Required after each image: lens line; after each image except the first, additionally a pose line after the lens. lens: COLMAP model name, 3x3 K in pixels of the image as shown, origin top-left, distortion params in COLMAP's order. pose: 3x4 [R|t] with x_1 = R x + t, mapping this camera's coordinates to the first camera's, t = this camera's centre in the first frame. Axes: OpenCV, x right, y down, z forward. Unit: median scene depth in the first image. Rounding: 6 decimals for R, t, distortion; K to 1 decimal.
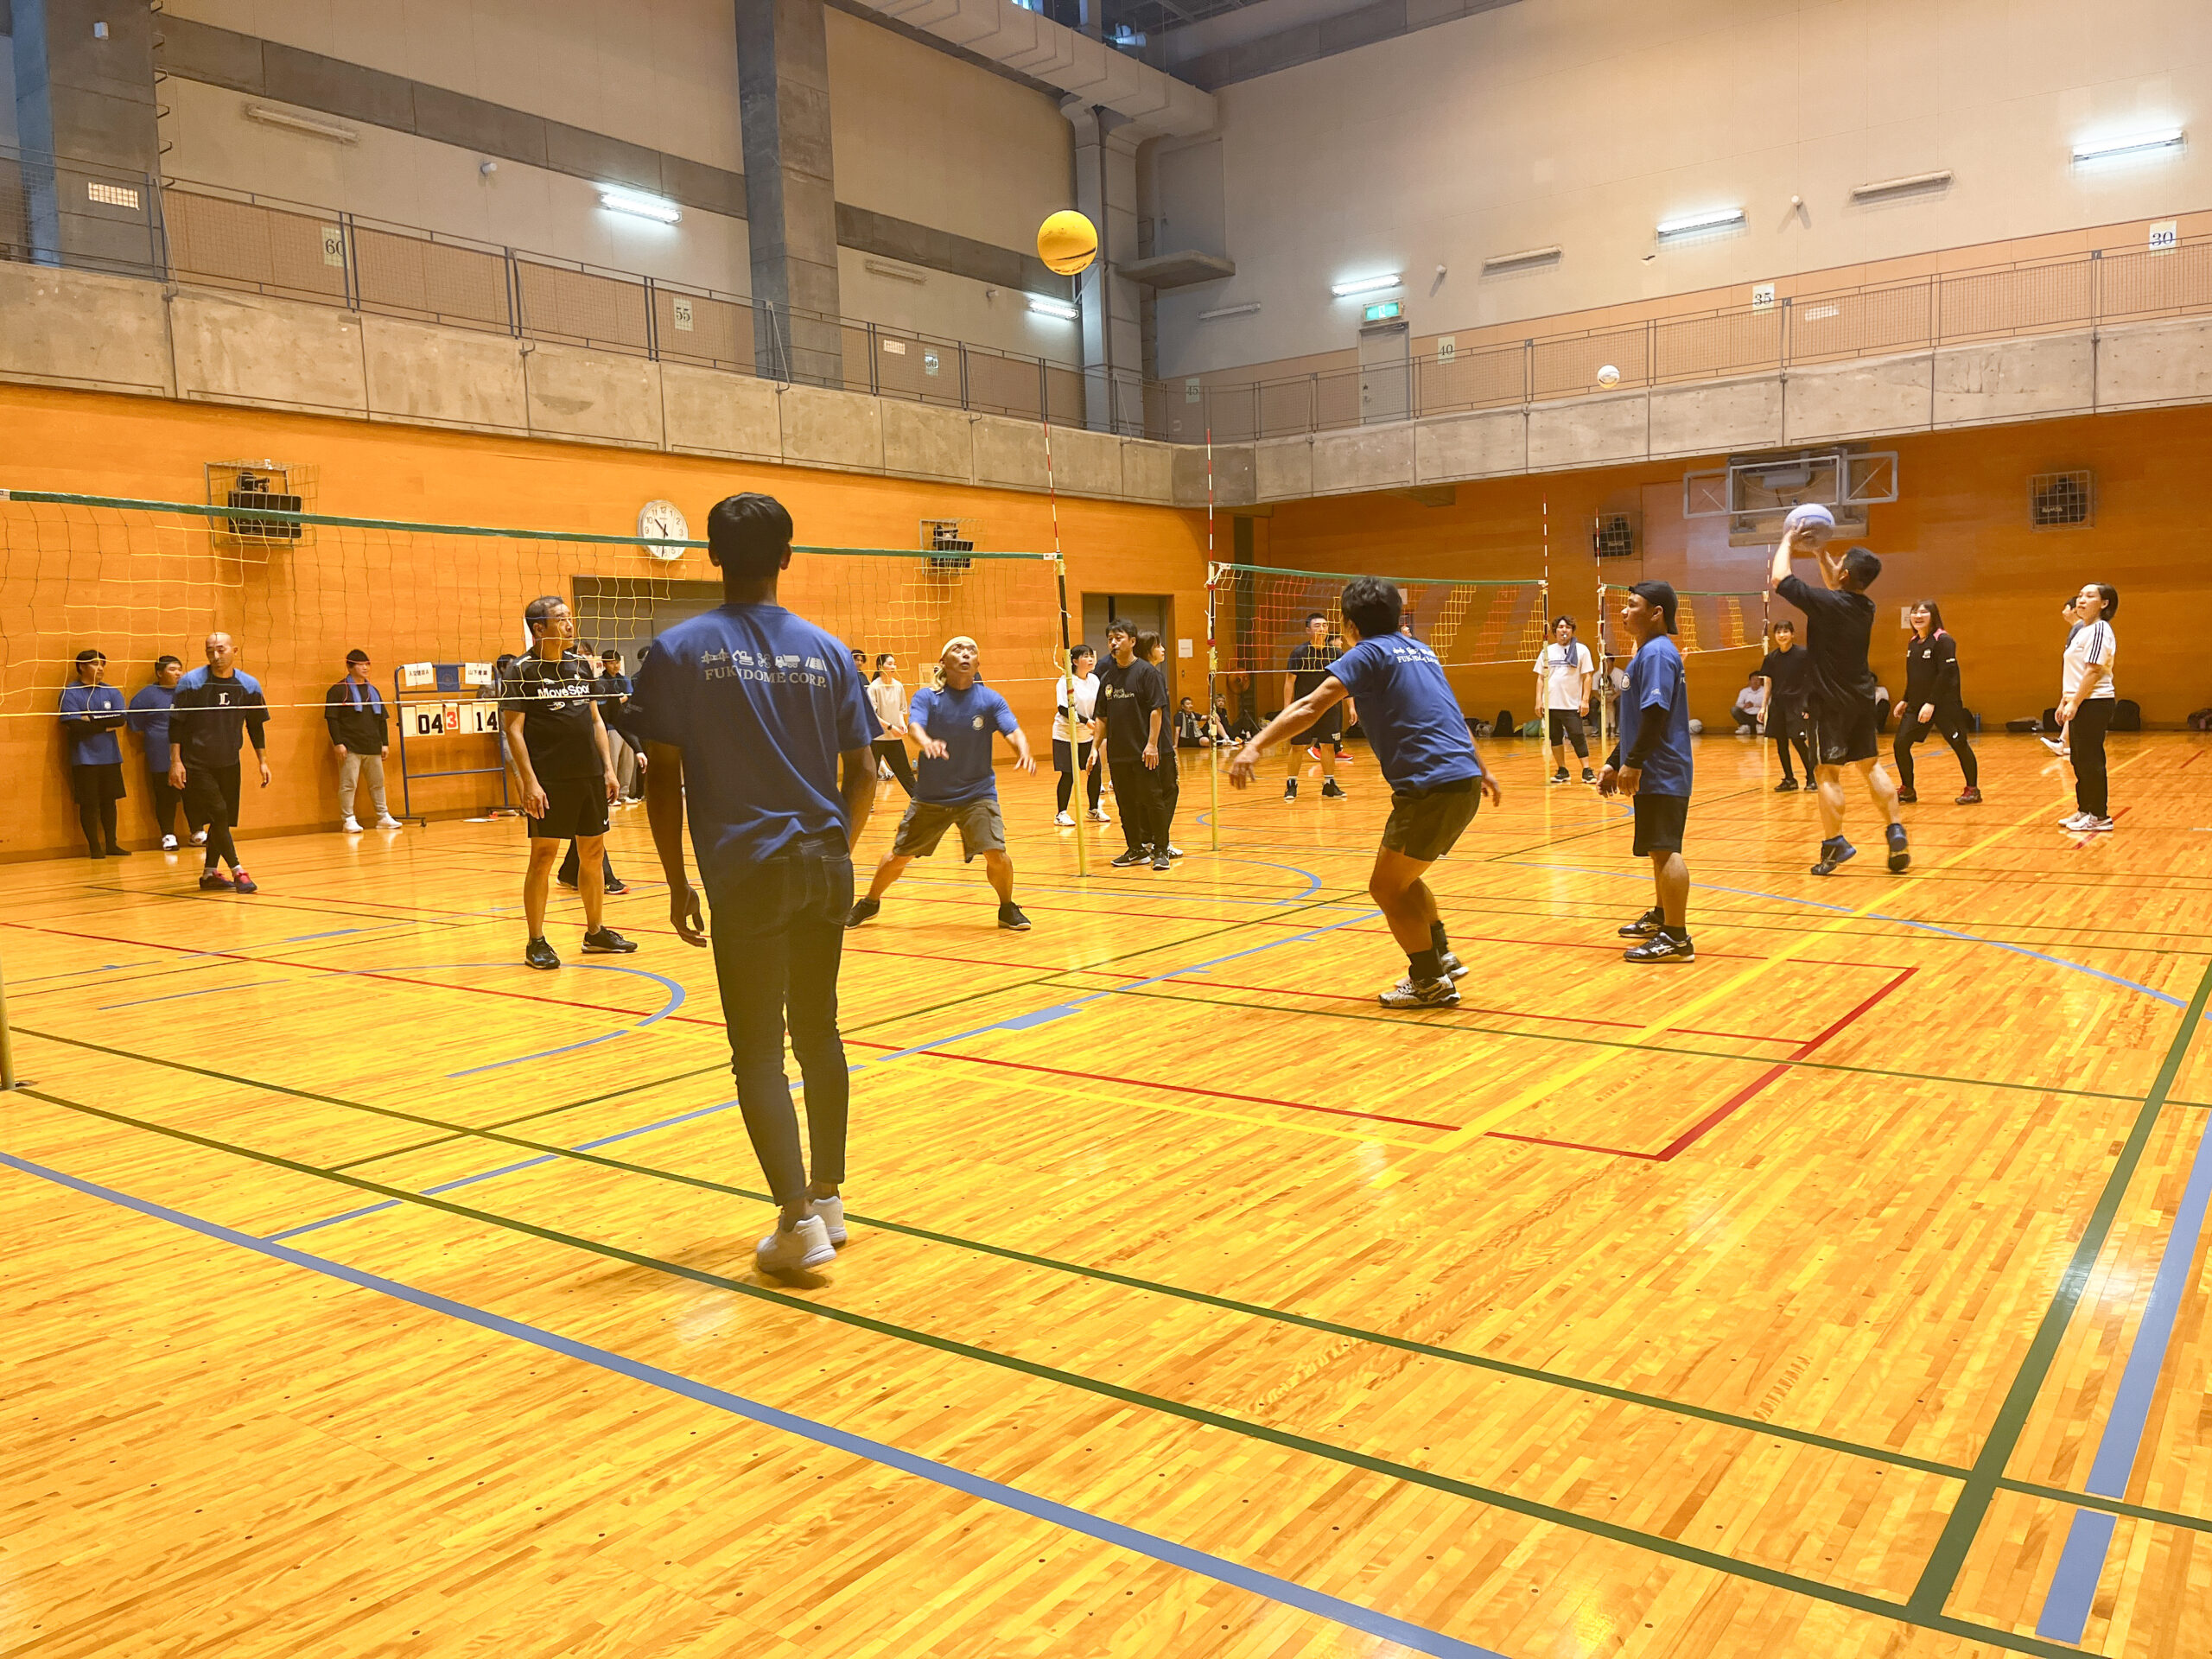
lens RADIAL K [[1695.1, 0, 1096.1], [0, 1695.1, 837.7], [0, 0, 1]] dist [0.045356, -0.048377]
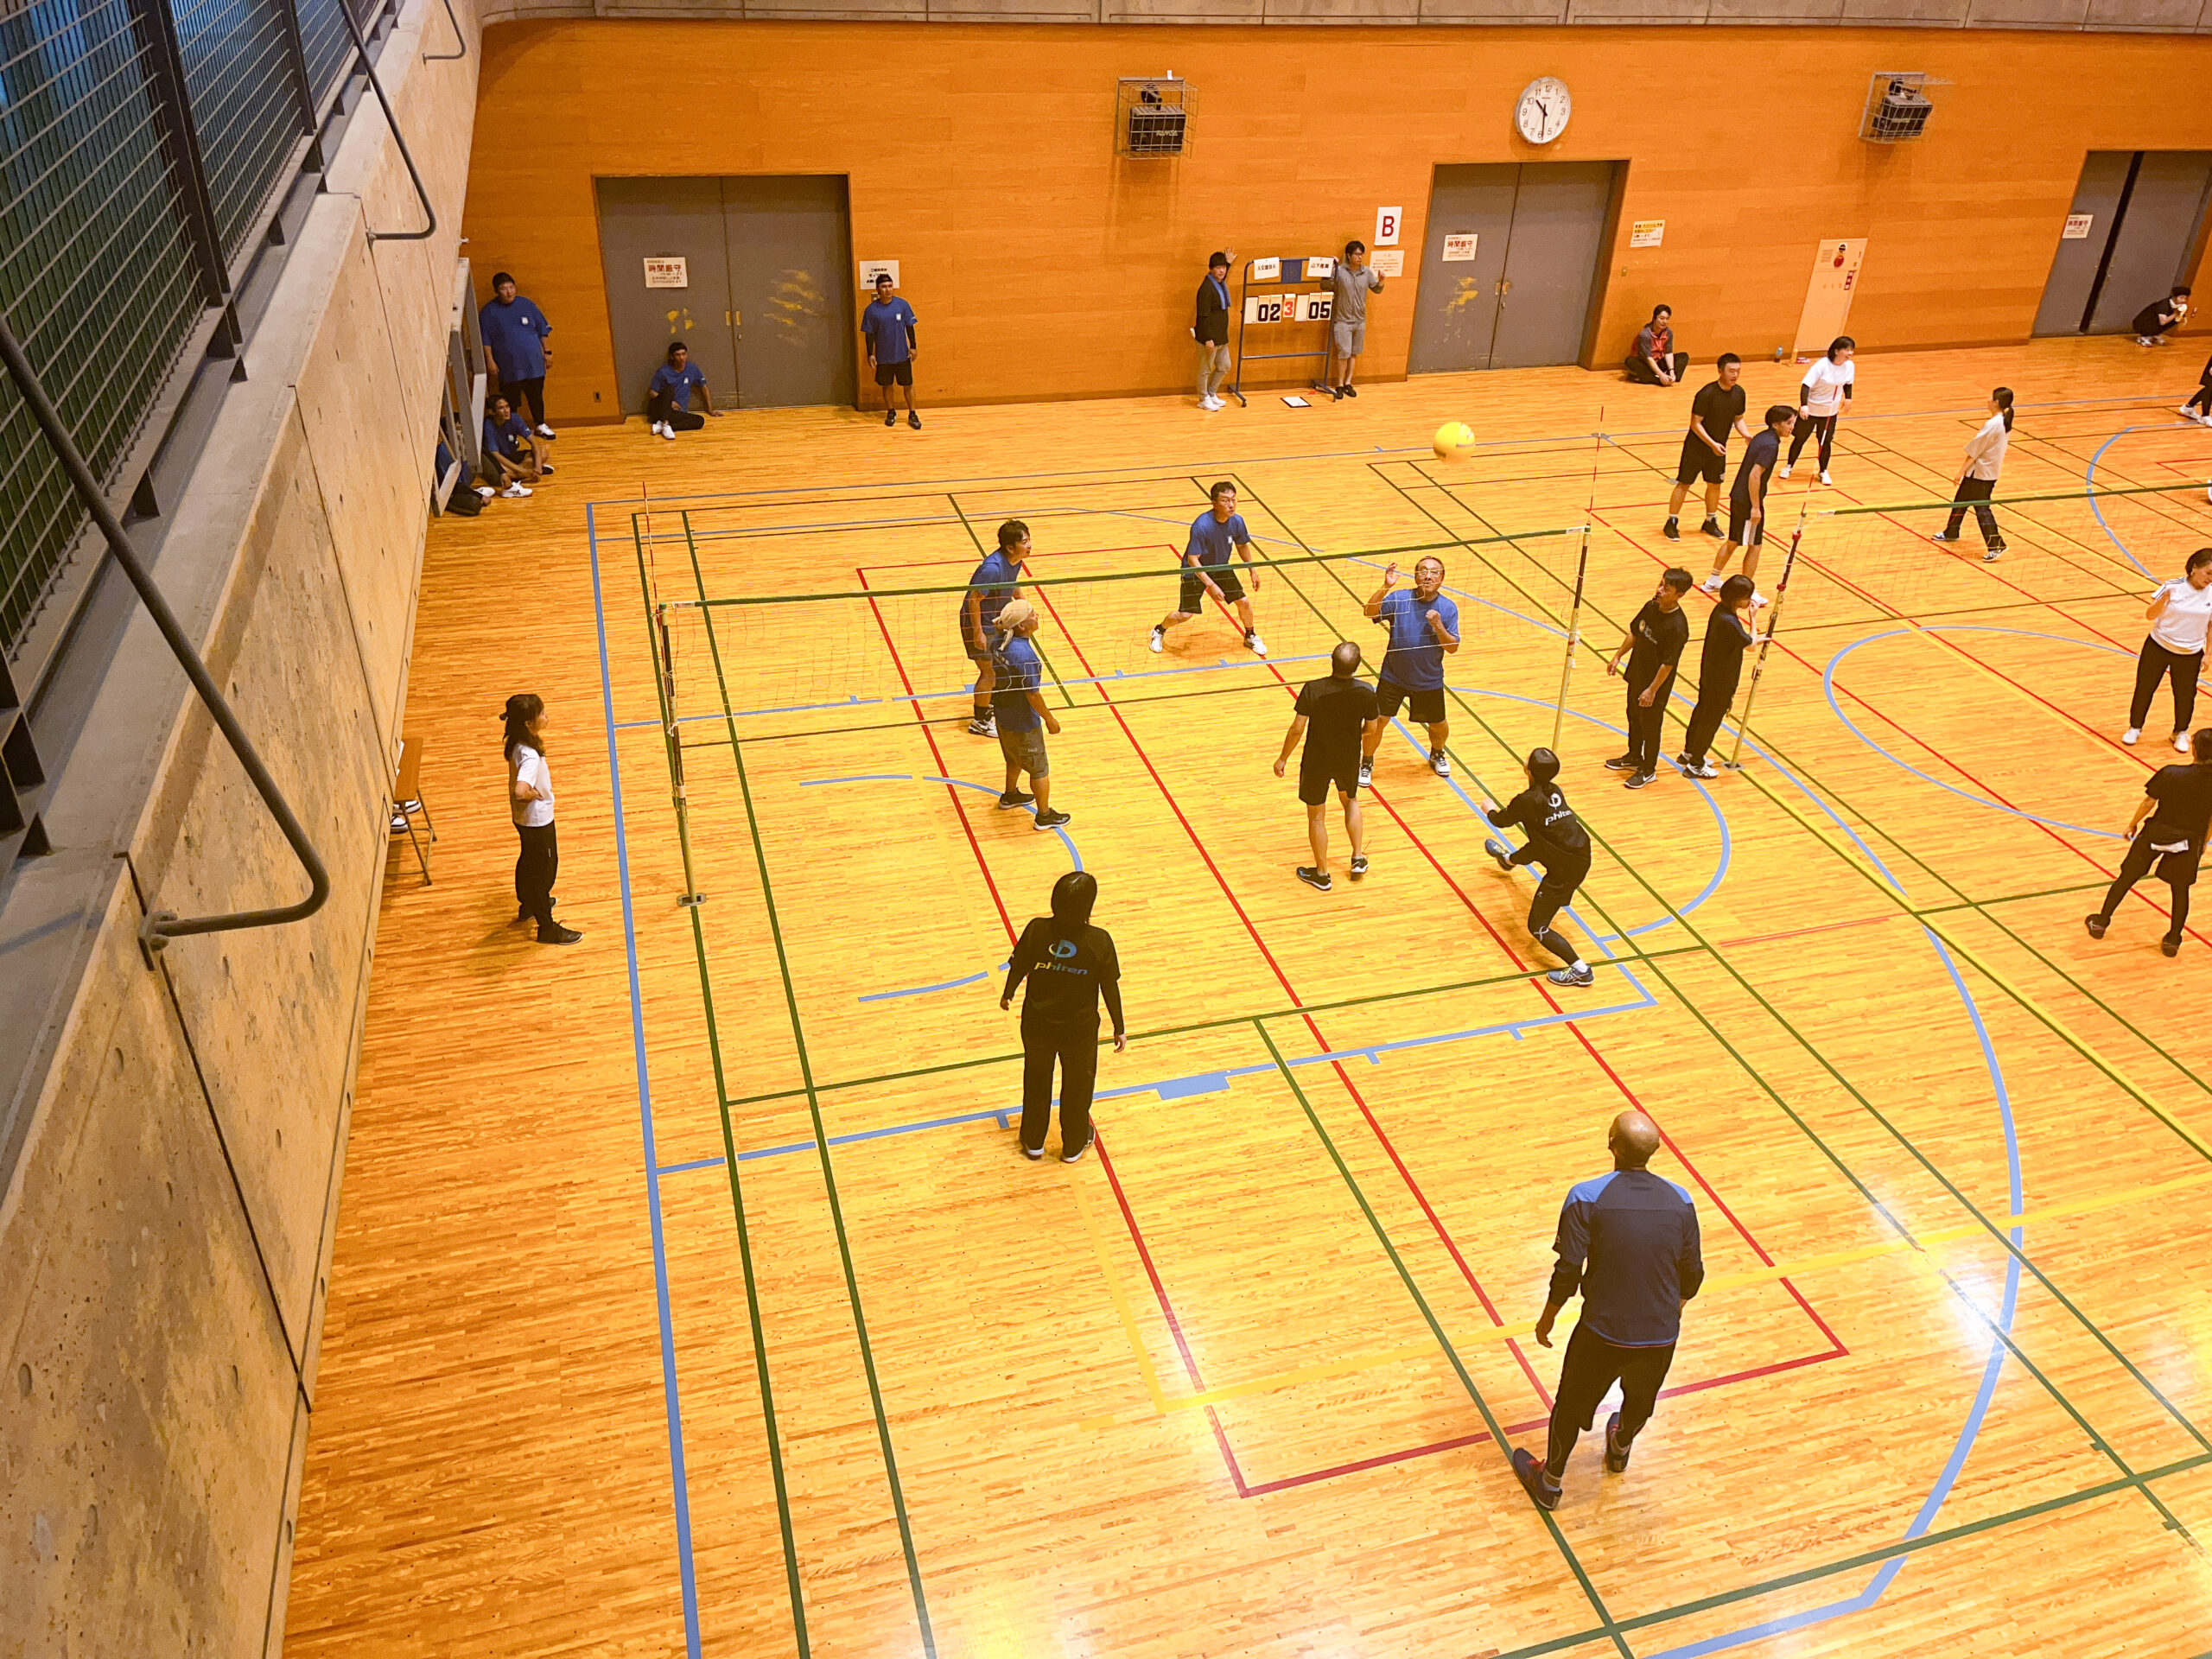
lens RADIAL K [[1695.1, 0, 1113.6], [0, 1695.1, 821.7], [0, 0, 1]] dist [0.045356, -0.048377]
pose [[0.798412, 0.369341, -0.475526, 0.198231], [-0.123019, 0.873168, 0.471639, -0.293581], [0.589410, -0.318063, 0.742584, -0.025967]]
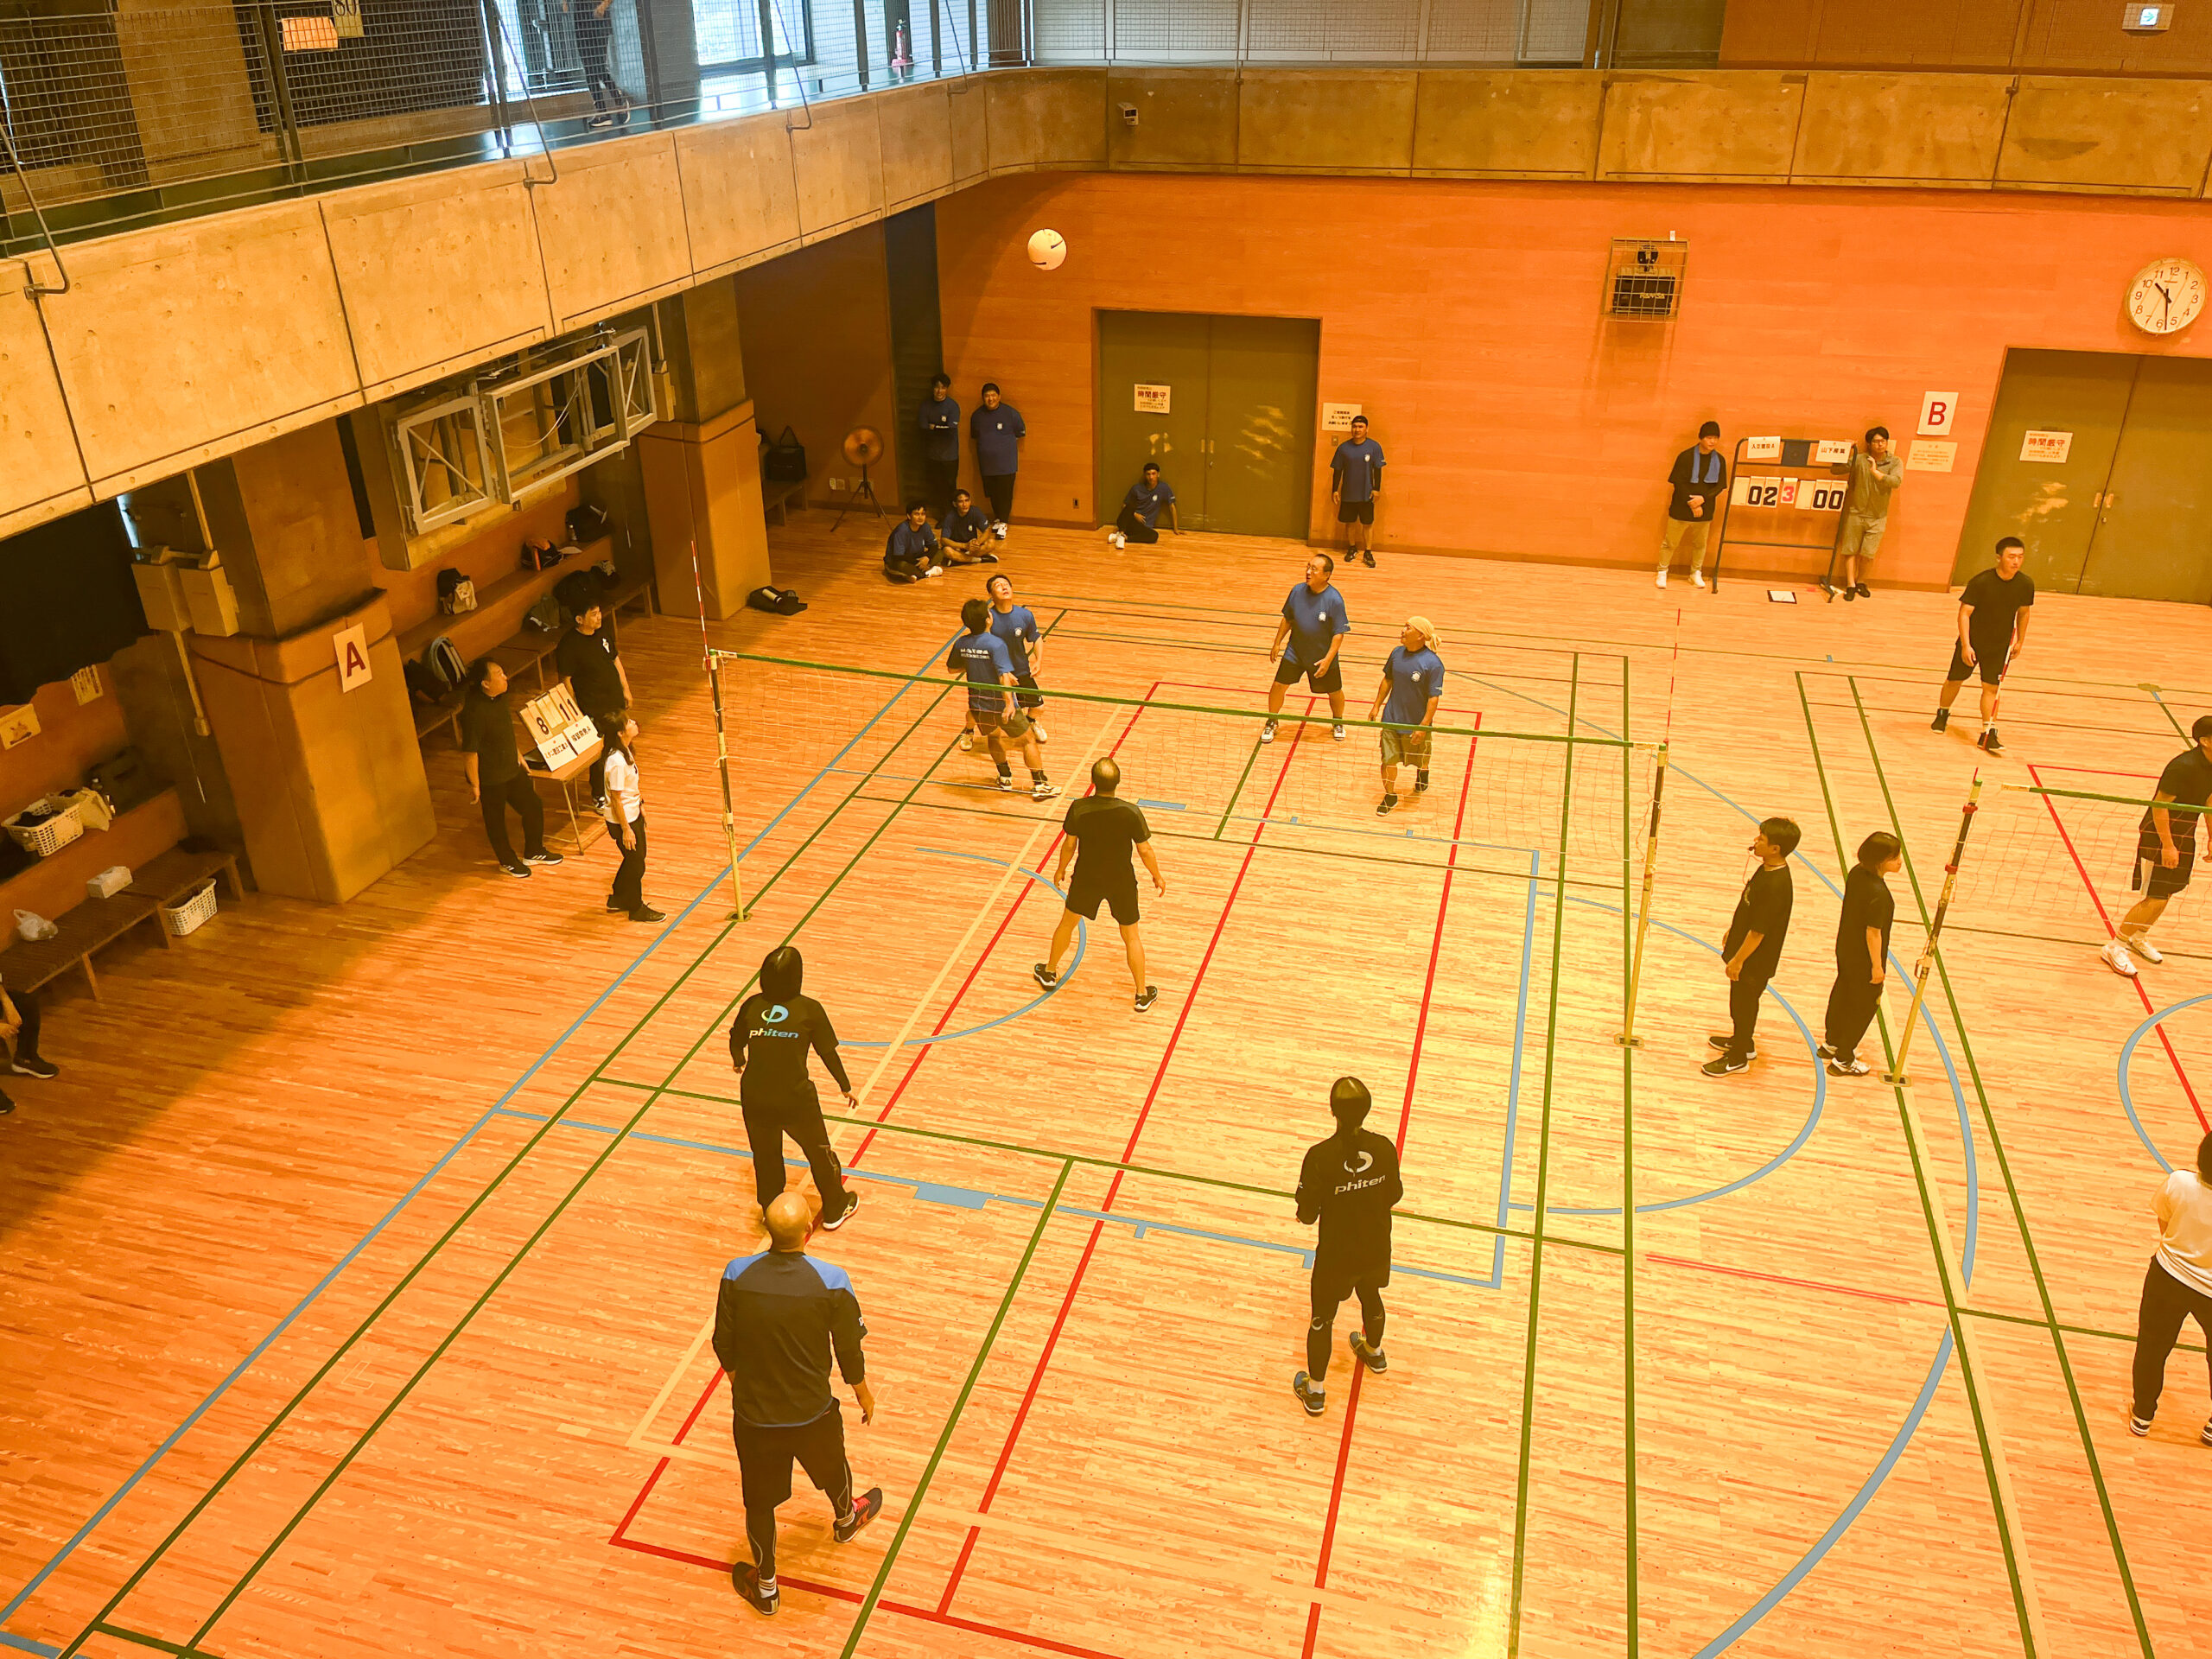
lens RADIAL K [[1695.1, 0, 1088.0], [0, 1695.1, 826.7], [0, 0, 1]] dist [0.045356, -0.048377]
pose [[0.363401, 0.453827, -0.813622, 0.392432], [-0.095204, 0.886847, 0.452149, -0.315390], [0.926755, -0.086852, 0.365488, 0.221189]]
